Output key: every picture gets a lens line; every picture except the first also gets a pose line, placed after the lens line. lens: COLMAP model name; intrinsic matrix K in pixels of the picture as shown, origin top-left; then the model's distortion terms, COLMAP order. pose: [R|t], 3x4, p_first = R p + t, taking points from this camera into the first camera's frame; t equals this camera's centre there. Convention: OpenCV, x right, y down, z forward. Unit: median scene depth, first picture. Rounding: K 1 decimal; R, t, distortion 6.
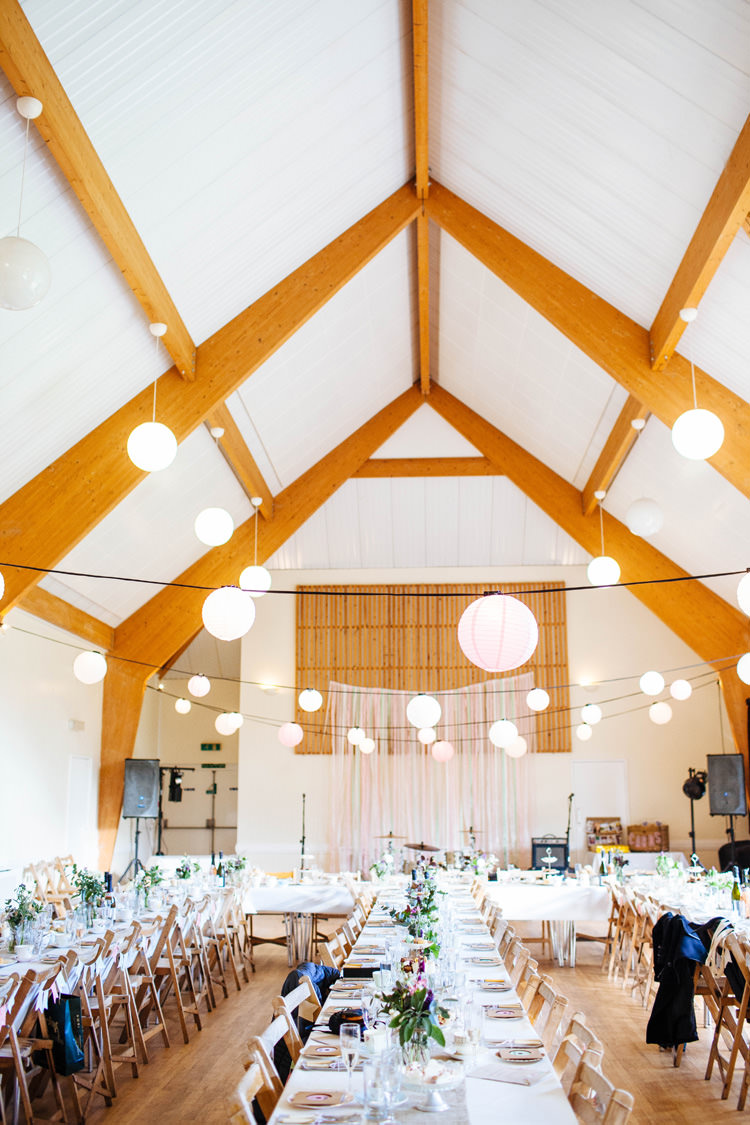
lens RADIAL K [[1149.5, 0, 375.0], [0, 1149.5, 562.5], [0, 0, 1]] dist [-0.004124, -0.002991]
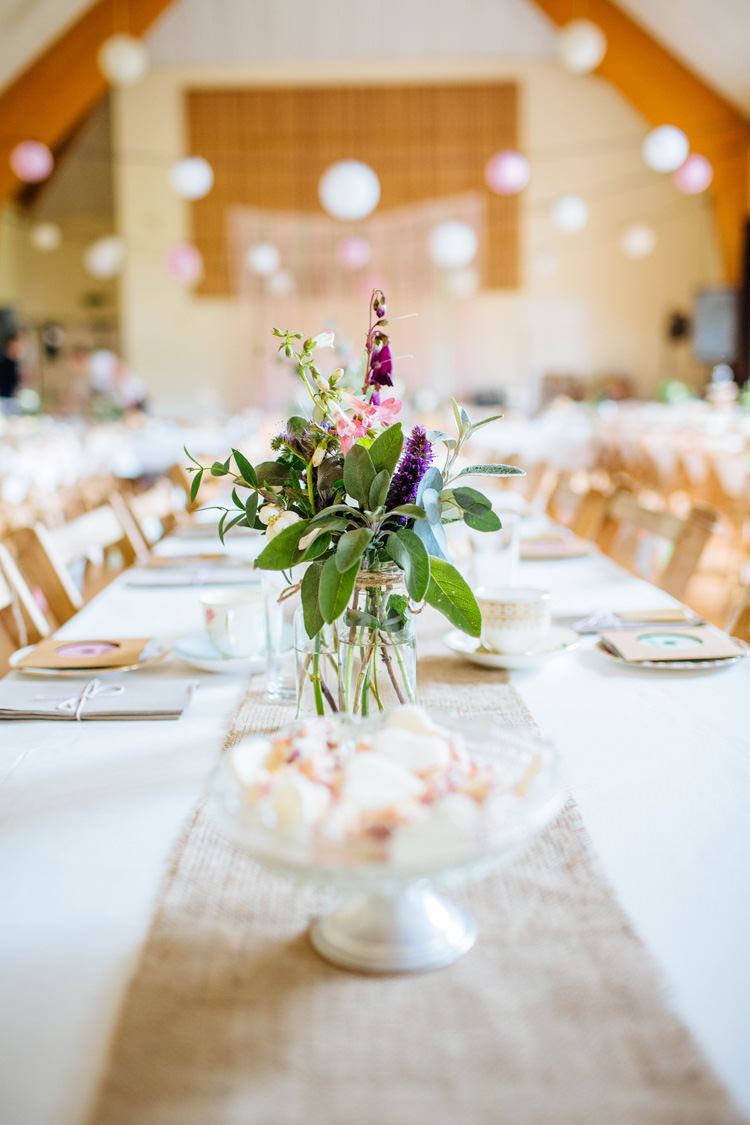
lens RADIAL K [[1114.0, 0, 375.0], [0, 1114.0, 562.5], [0, 0, 1]] dist [-0.125465, 0.210048]
pose [[0.997767, -0.025583, 0.061703, 0.022328], [0.003426, 0.942132, 0.335224, 0.315663], [-0.066709, -0.334264, 0.940116, 0.755464]]
